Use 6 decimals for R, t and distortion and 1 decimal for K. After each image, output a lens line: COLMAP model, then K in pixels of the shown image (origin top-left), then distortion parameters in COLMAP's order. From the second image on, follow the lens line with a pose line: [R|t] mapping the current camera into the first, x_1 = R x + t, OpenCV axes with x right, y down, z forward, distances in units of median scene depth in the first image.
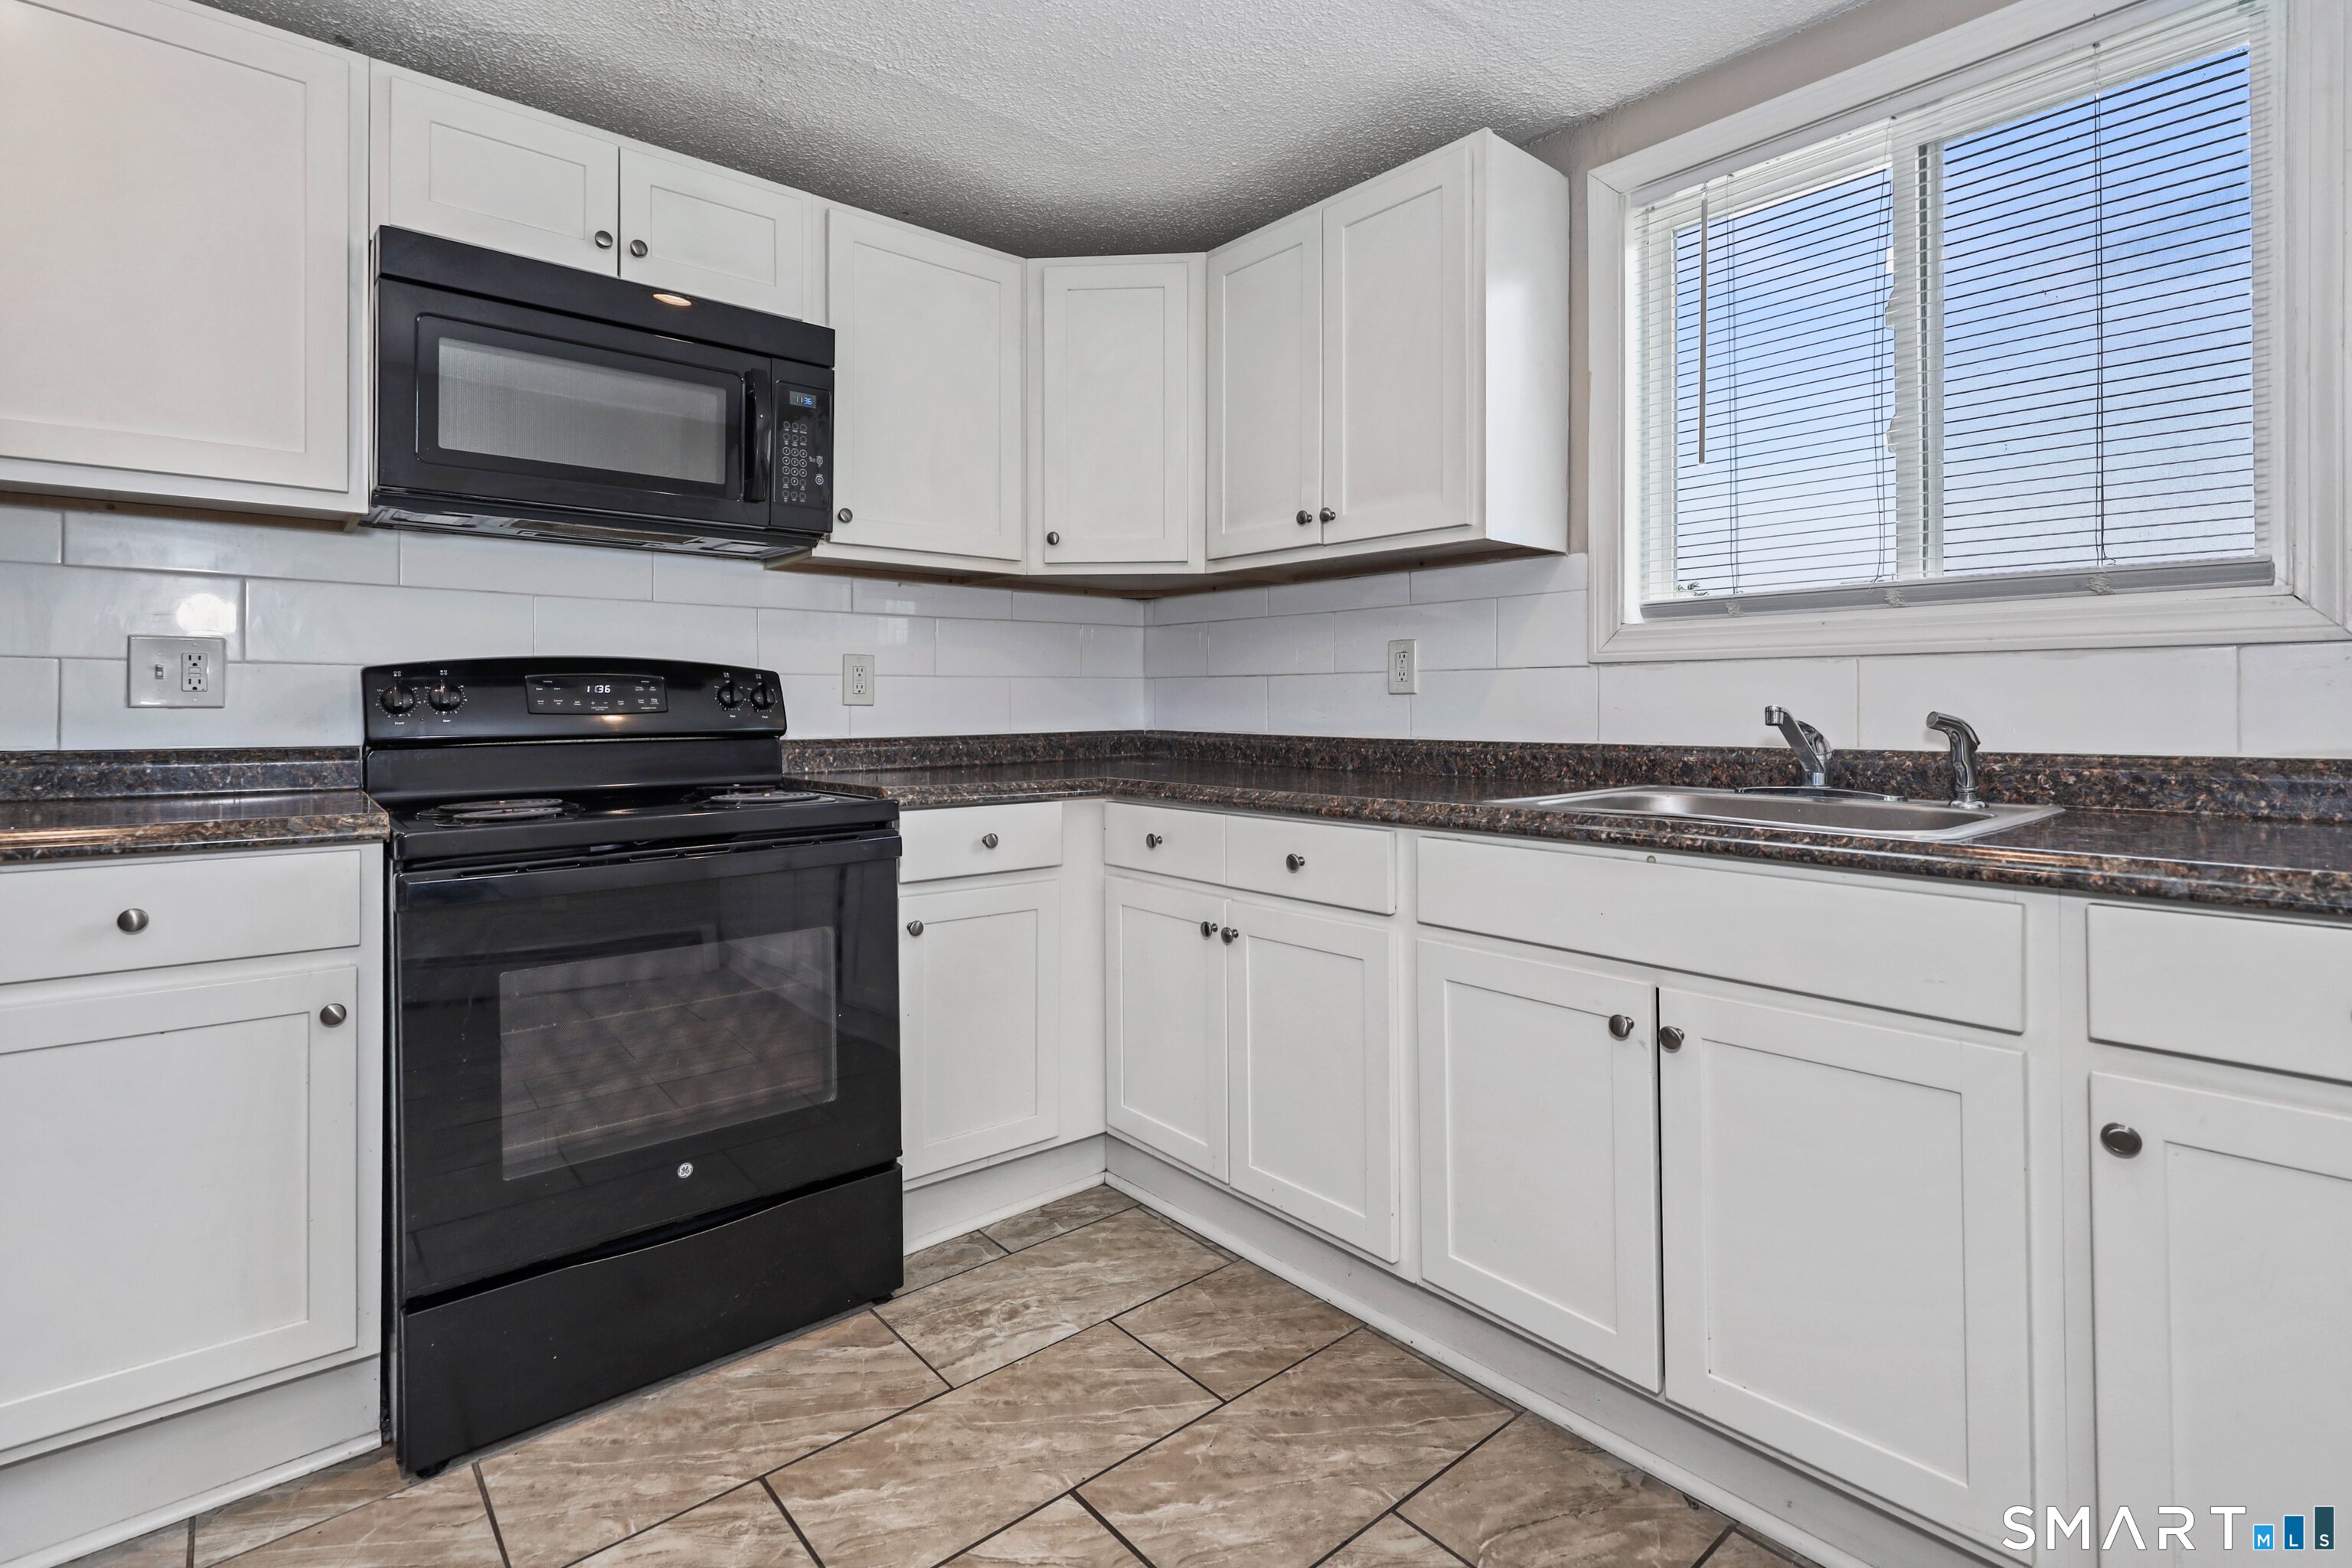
lens RADIAL K [[1102.5, 0, 1185.0], [0, 1102.5, 705.2], [0, 0, 1]] dist [0.001736, 0.001142]
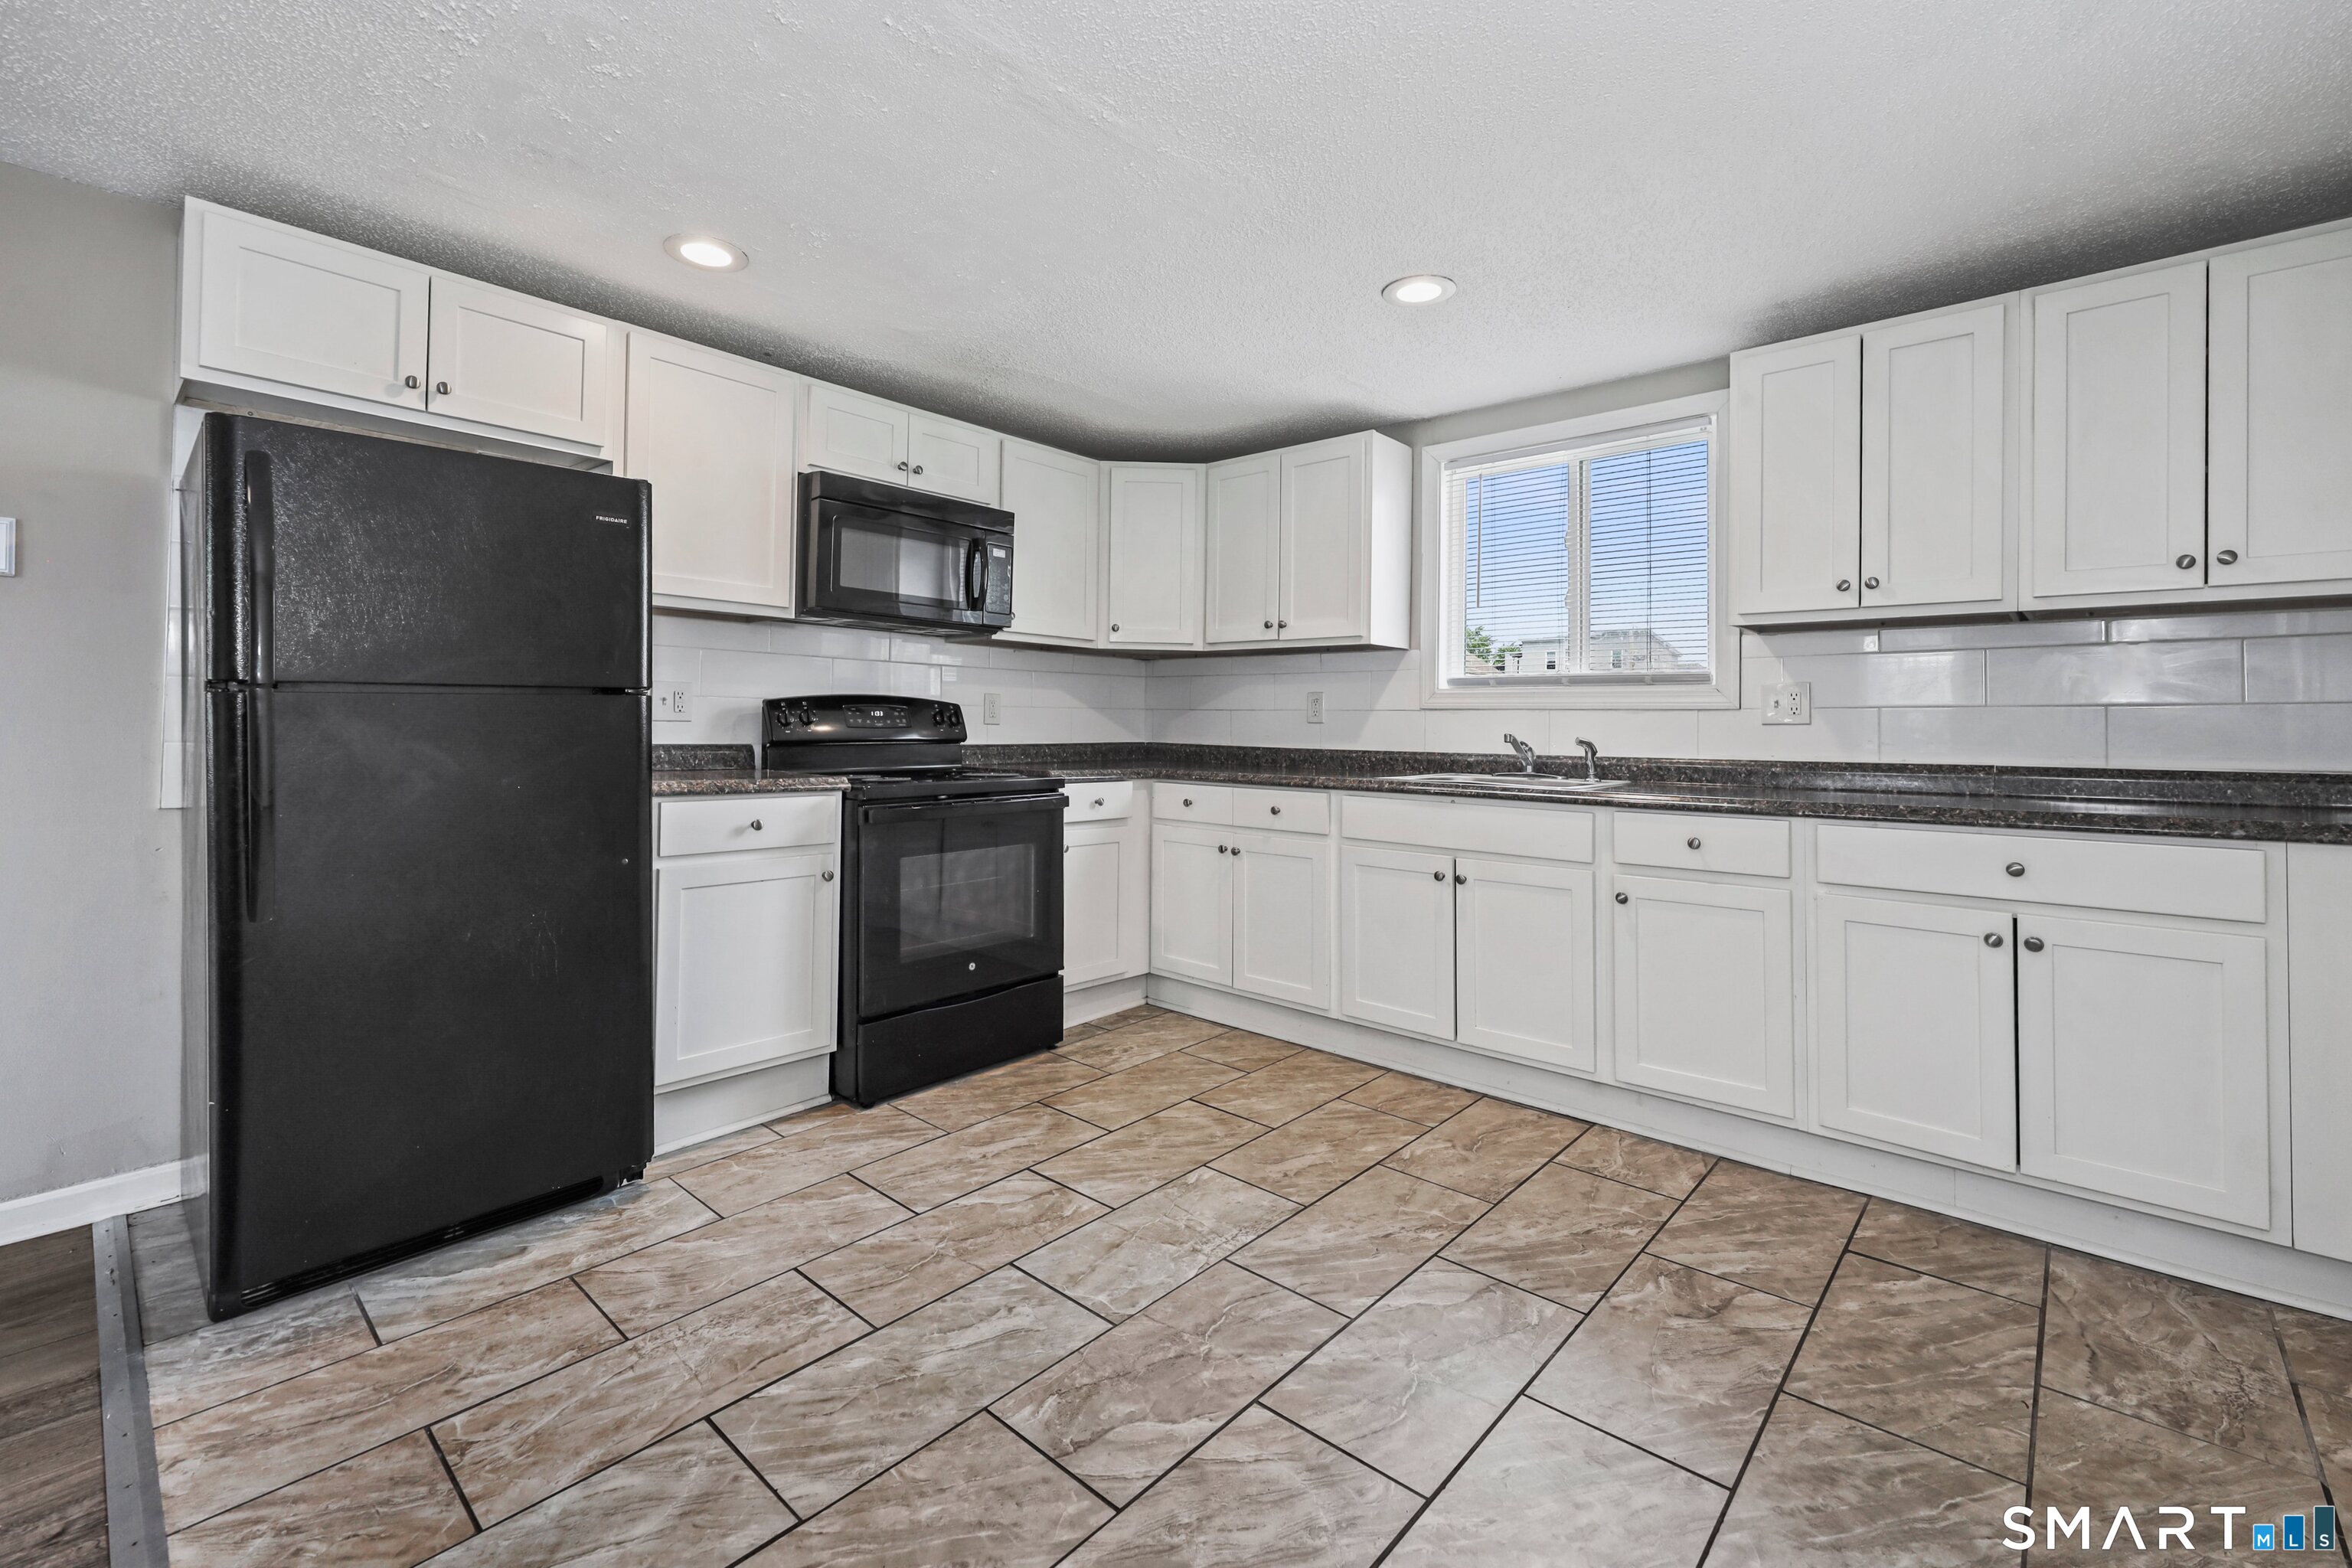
lens RADIAL K [[995.0, 0, 1163.1], [0, 995.0, 706.4], [0, 0, 1]] dist [0.001036, -0.000033]
pose [[0.991805, 0.017494, 0.126561, -0.309332], [-0.015485, 0.999738, -0.016842, -0.007683], [-0.126823, 0.014744, 0.991816, -0.684211]]
